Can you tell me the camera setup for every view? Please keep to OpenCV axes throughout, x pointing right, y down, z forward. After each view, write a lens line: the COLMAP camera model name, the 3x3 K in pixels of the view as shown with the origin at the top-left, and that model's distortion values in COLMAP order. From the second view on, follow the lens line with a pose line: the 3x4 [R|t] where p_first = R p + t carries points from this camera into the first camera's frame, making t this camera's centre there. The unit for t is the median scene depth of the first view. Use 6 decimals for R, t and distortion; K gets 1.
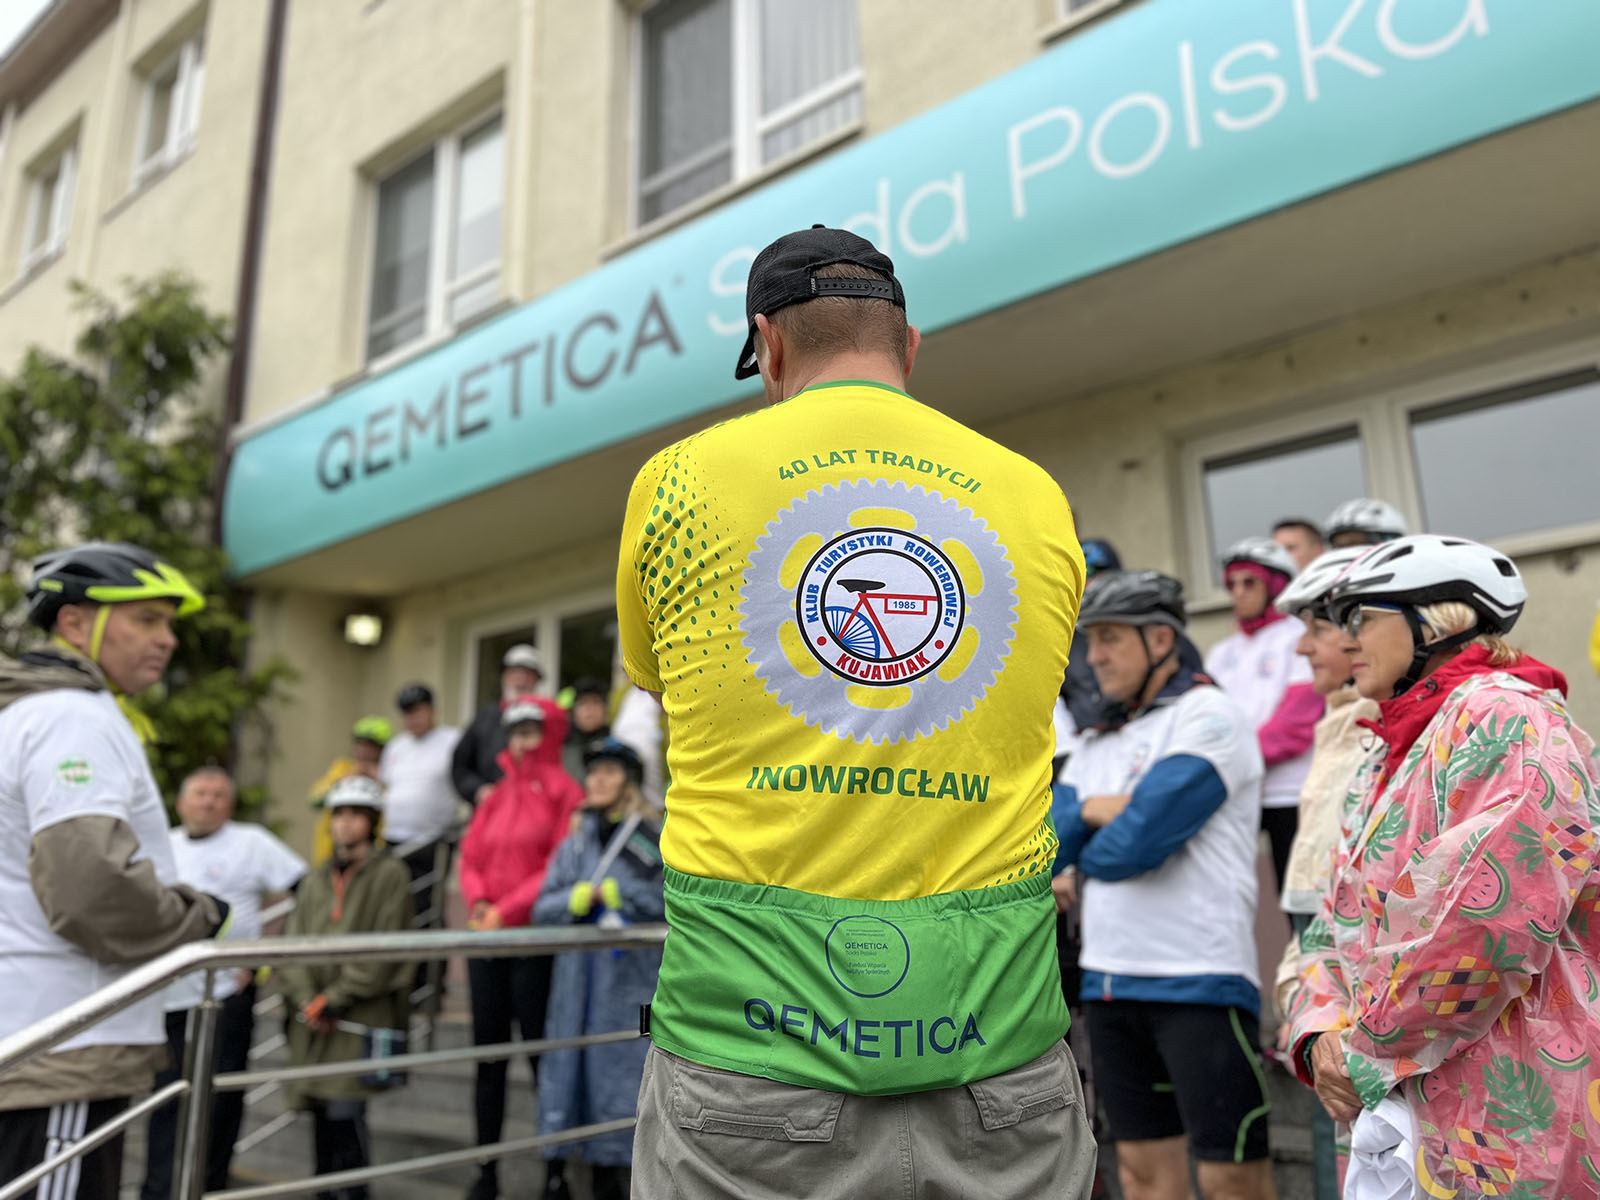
lens RADIAL K [[1227.9, 0, 804.6], [0, 1227.9, 603.5], [0, 0, 1]] dist [0.034380, -0.063973]
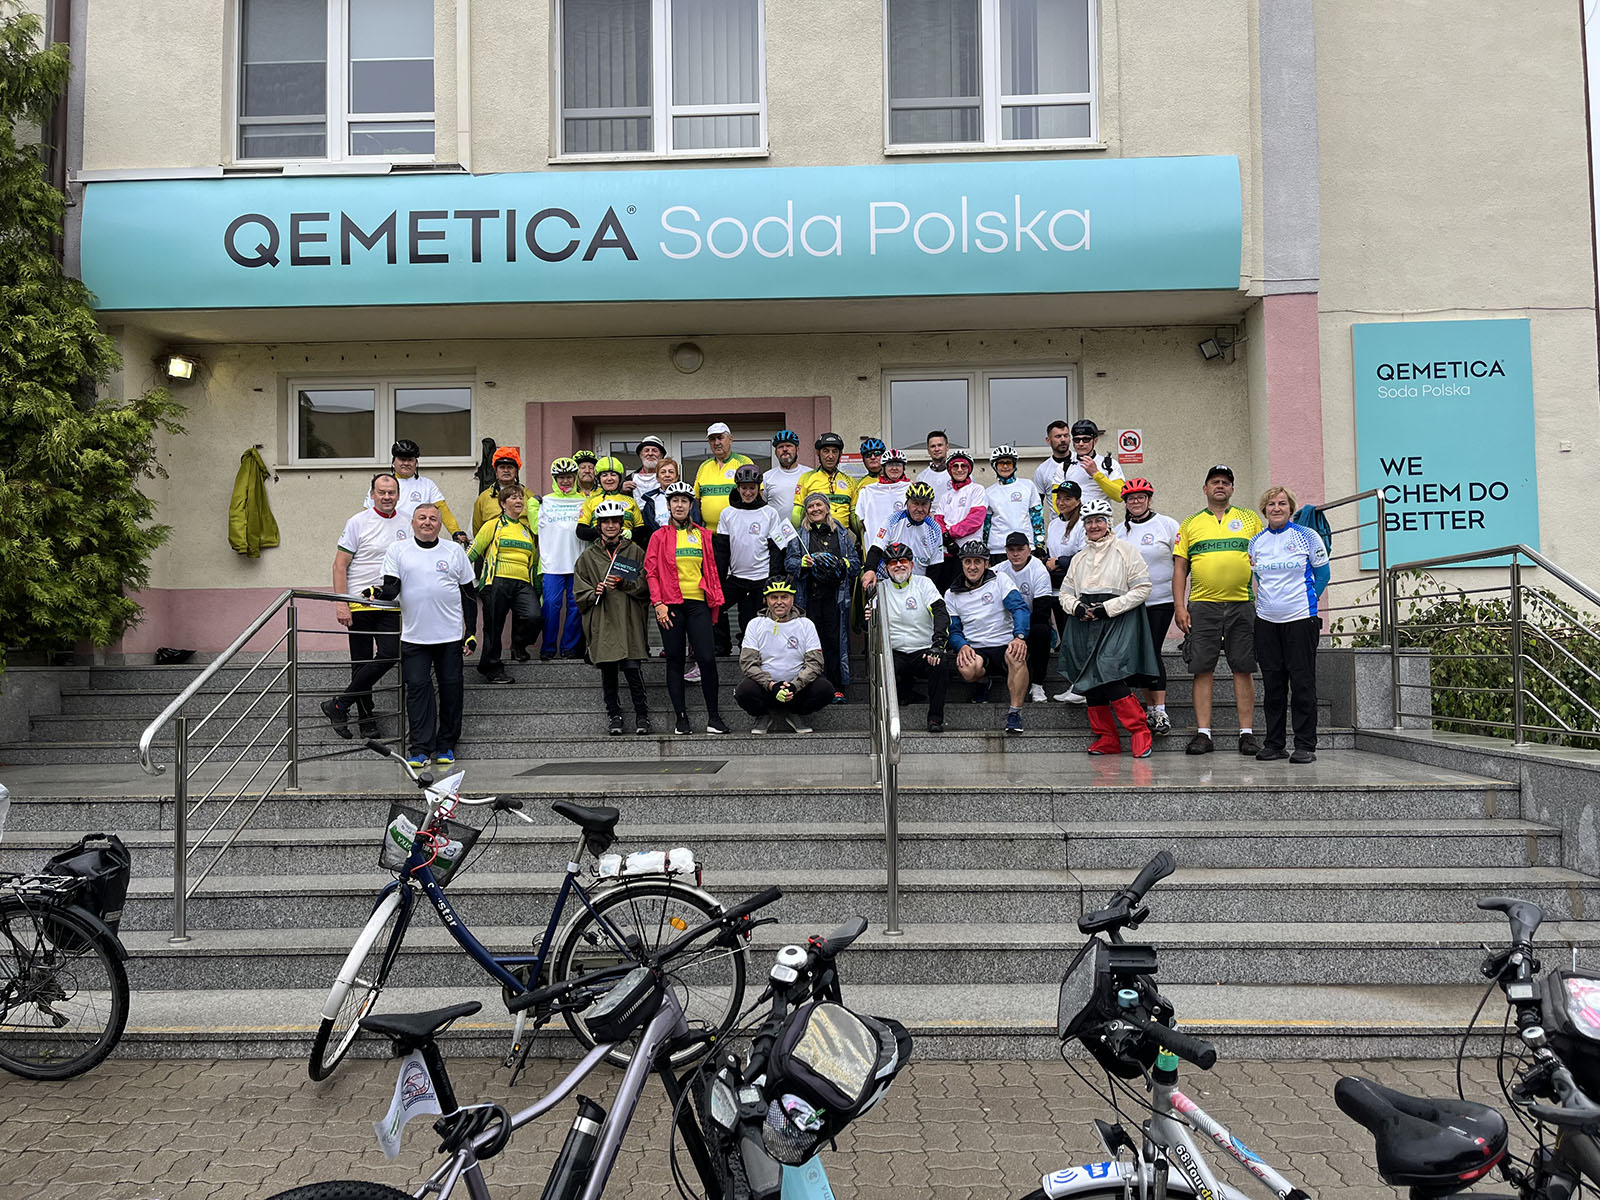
lens RADIAL K [[1227.9, 0, 815.5], [0, 1227.9, 603.4], [0, 0, 1]] dist [0.034380, -0.063973]
pose [[0.802269, 0.035395, 0.595912, -0.833283], [-0.152314, 0.977338, 0.147008, -0.036548], [-0.577204, -0.208706, 0.789479, -0.484069]]
